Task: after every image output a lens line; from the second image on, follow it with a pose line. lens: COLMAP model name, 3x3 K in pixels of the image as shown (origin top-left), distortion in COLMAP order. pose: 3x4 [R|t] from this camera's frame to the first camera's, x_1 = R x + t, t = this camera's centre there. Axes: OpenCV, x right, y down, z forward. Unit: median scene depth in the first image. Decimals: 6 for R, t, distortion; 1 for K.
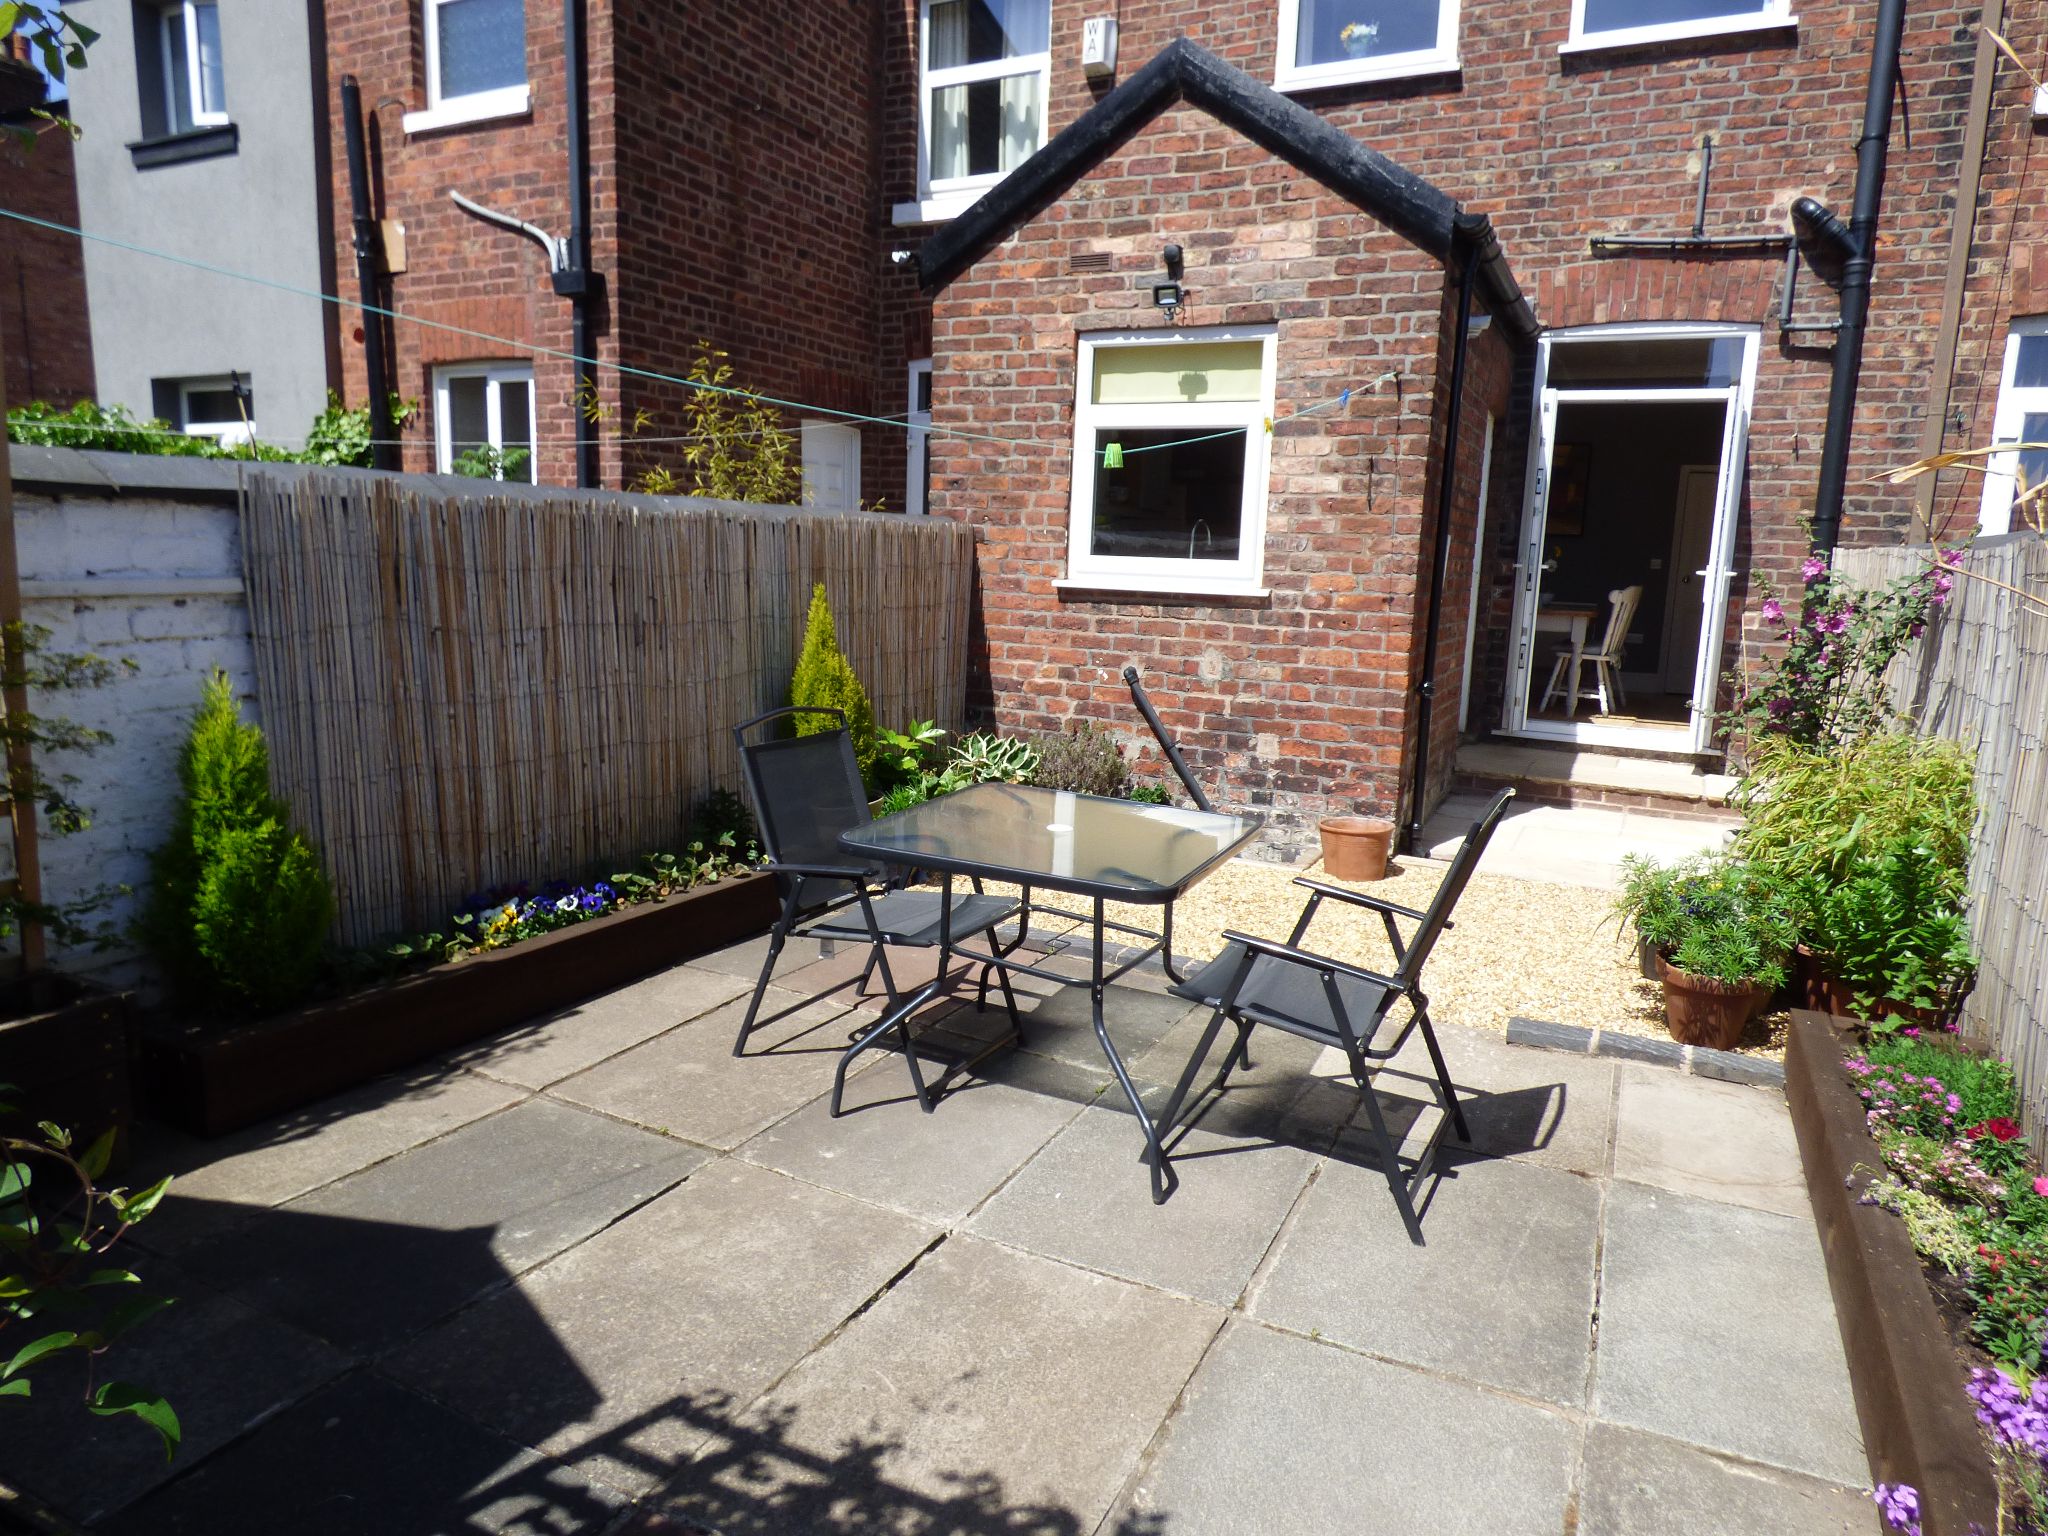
lens RADIAL K [[1246.6, 0, 1034.4], [0, 1246.6, 766.8], [0, 0, 1]] dist [-0.010326, 0.001419]
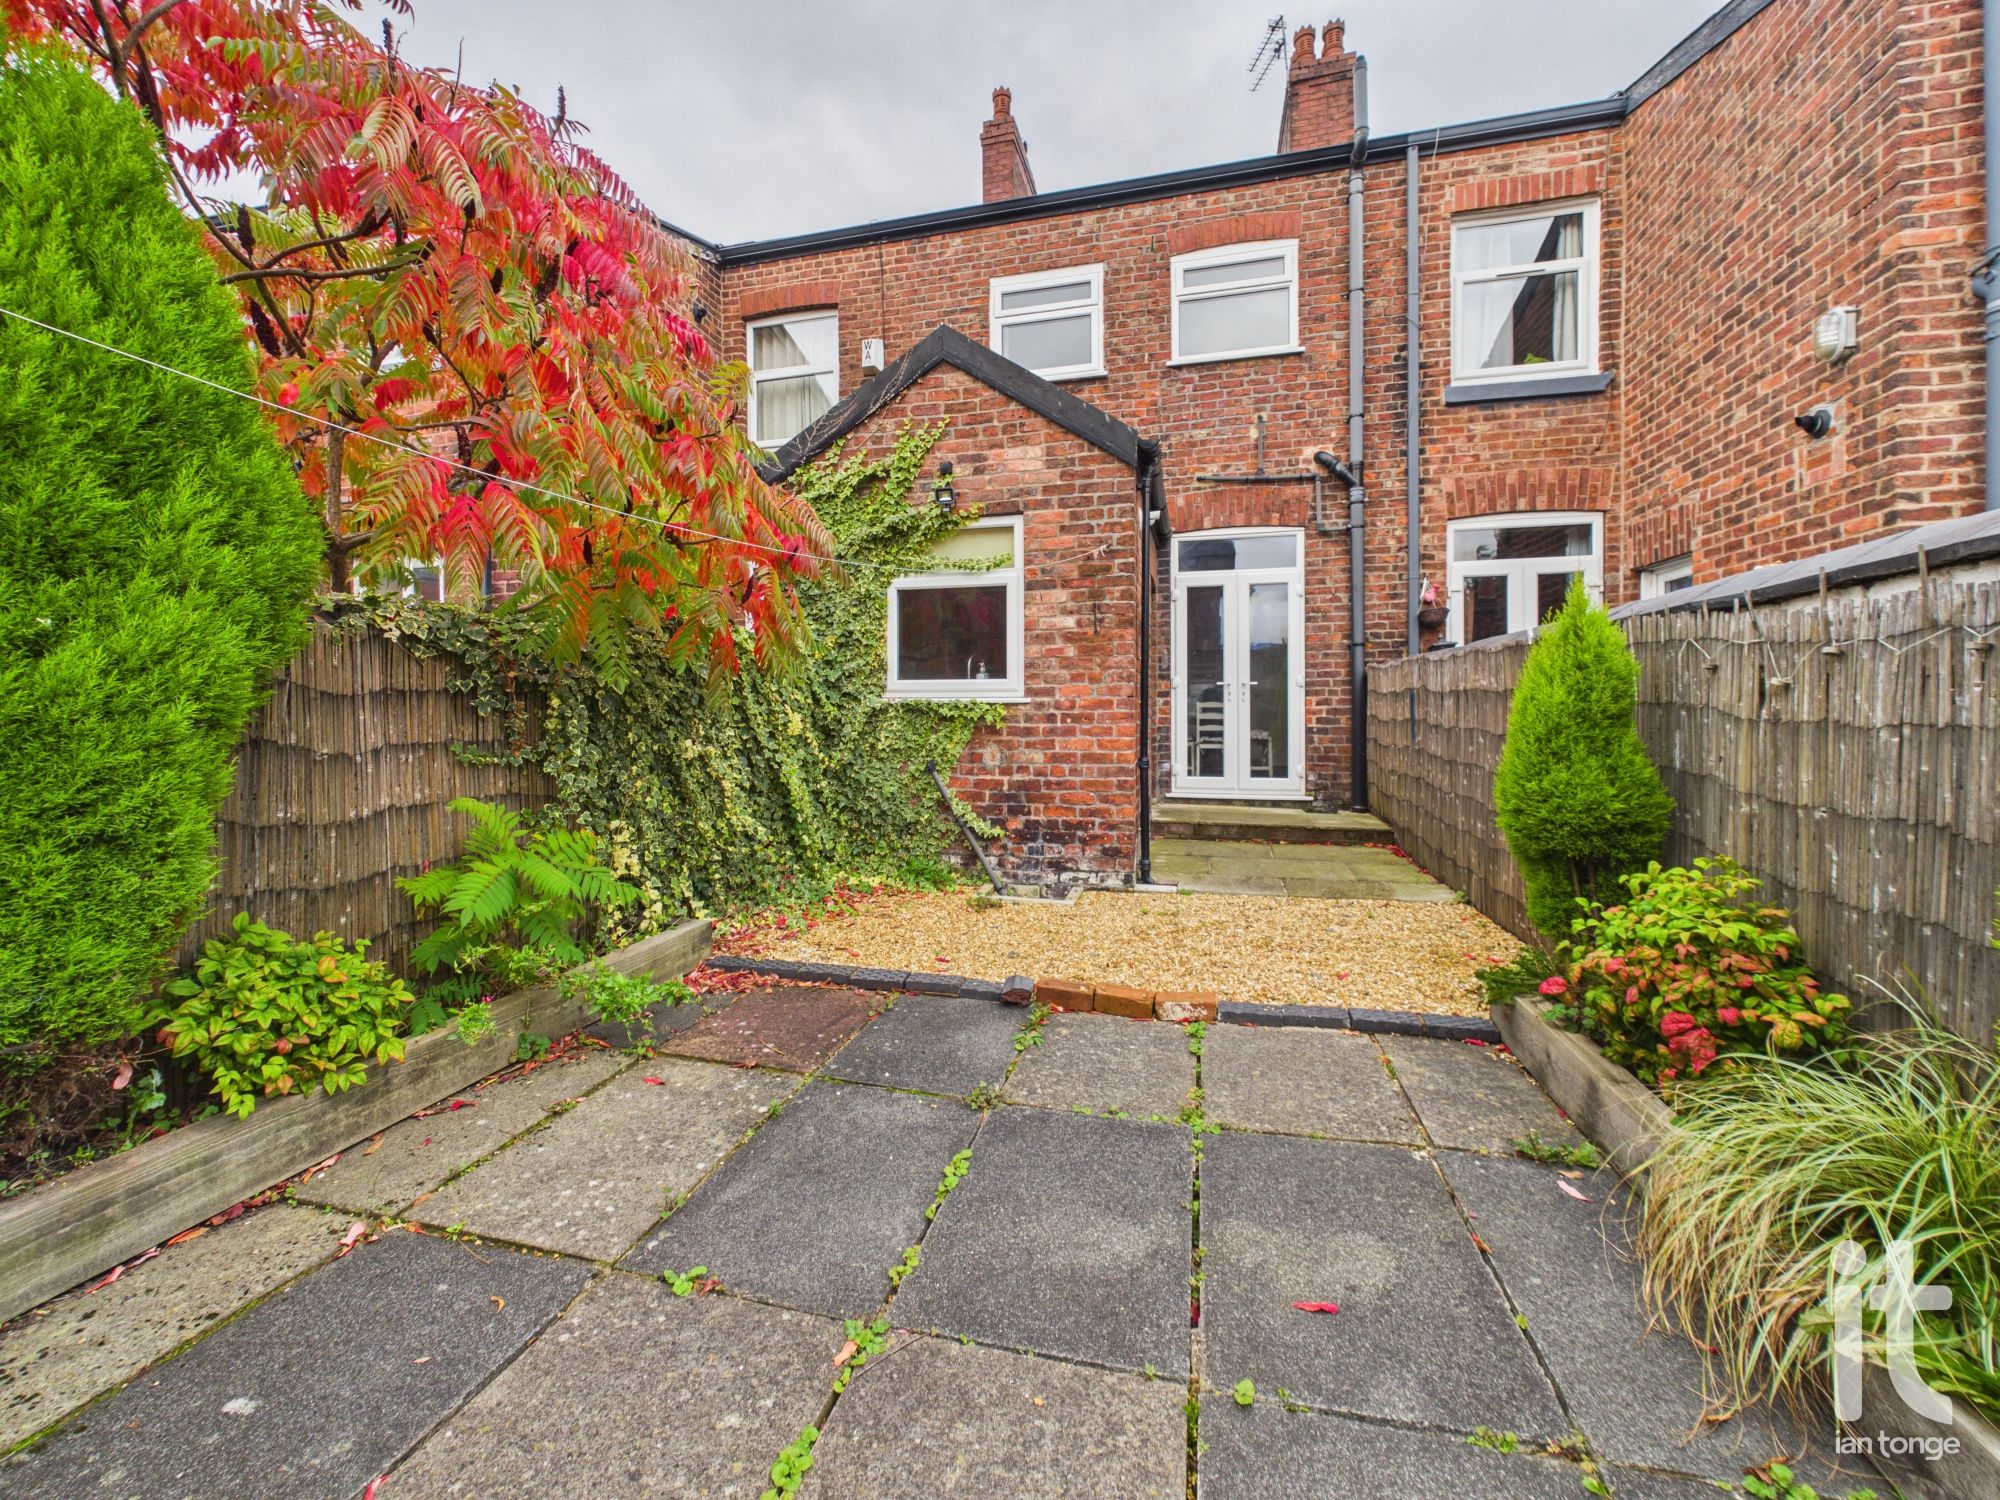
lens RADIAL K [[811.5, 0, 1002.8], [0, 811.5, 712.5], [0, 0, 1]] dist [0.017308, 0.000061]
pose [[0.976716, -0.043776, 0.210024, -0.032599], [0.075543, 0.986440, -0.145705, 0.003434], [-0.200798, 0.158179, 0.966778, 0.133832]]
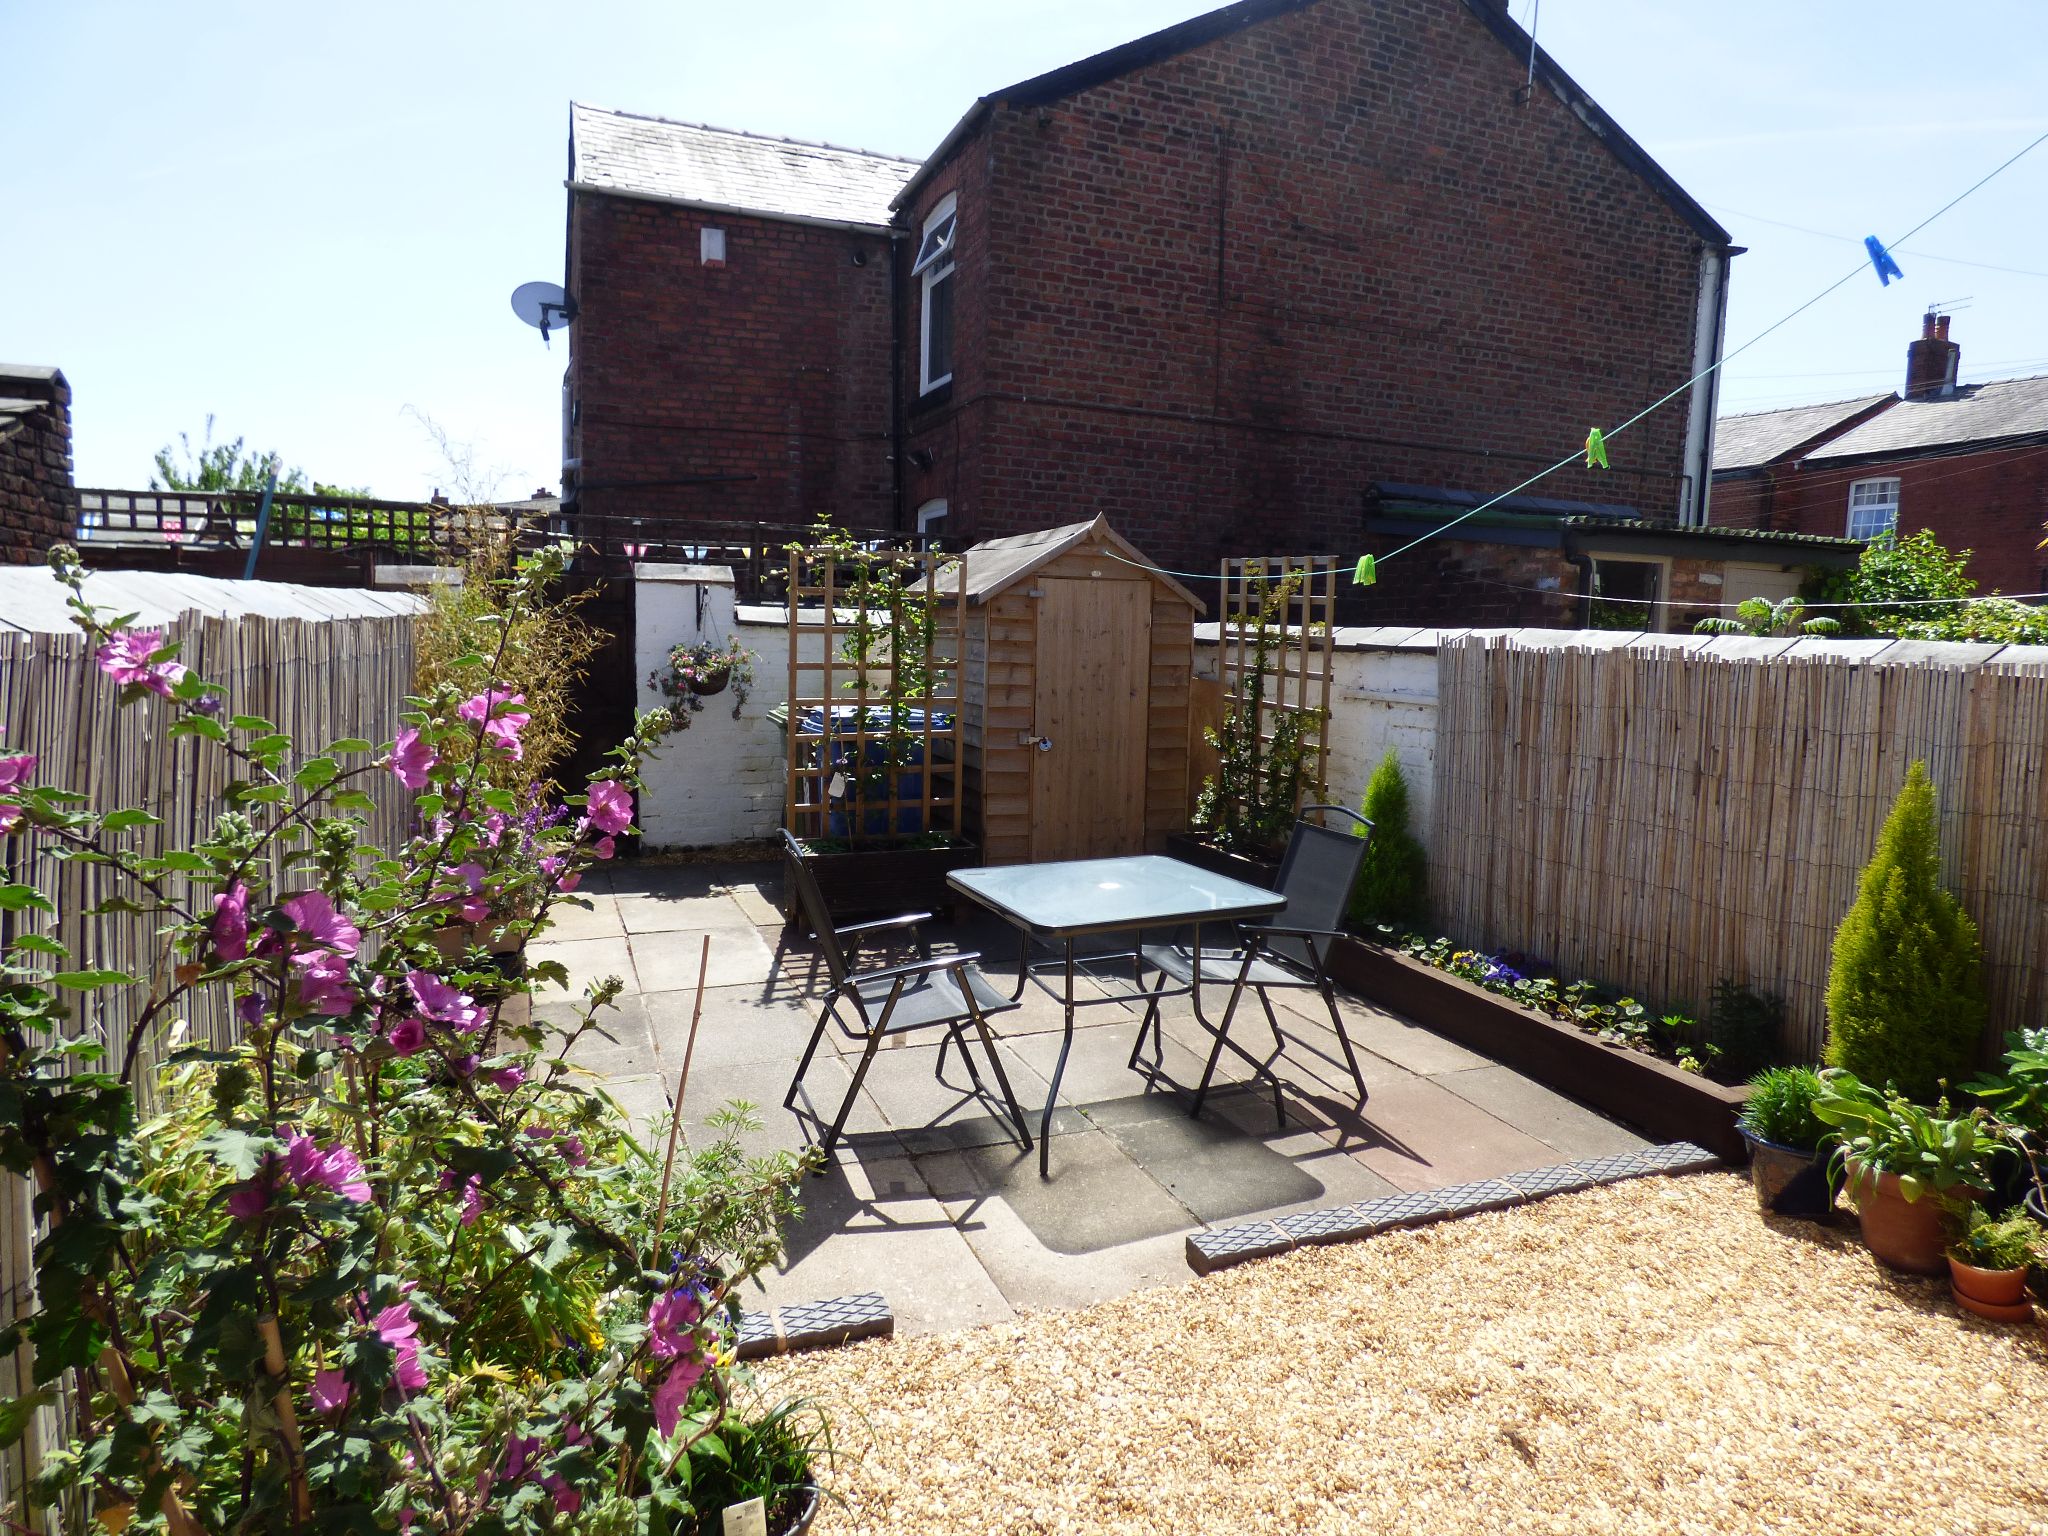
lens RADIAL K [[1246.6, 0, 1034.4], [0, 1246.6, 766.8], [0, 0, 1]] dist [-0.010326, 0.001419]
pose [[-0.665512, 0.044442, -0.745063, 0.534586], [-0.167207, 0.963978, 0.206855, -0.169596], [0.727417, 0.262244, -0.634107, 0.901451]]
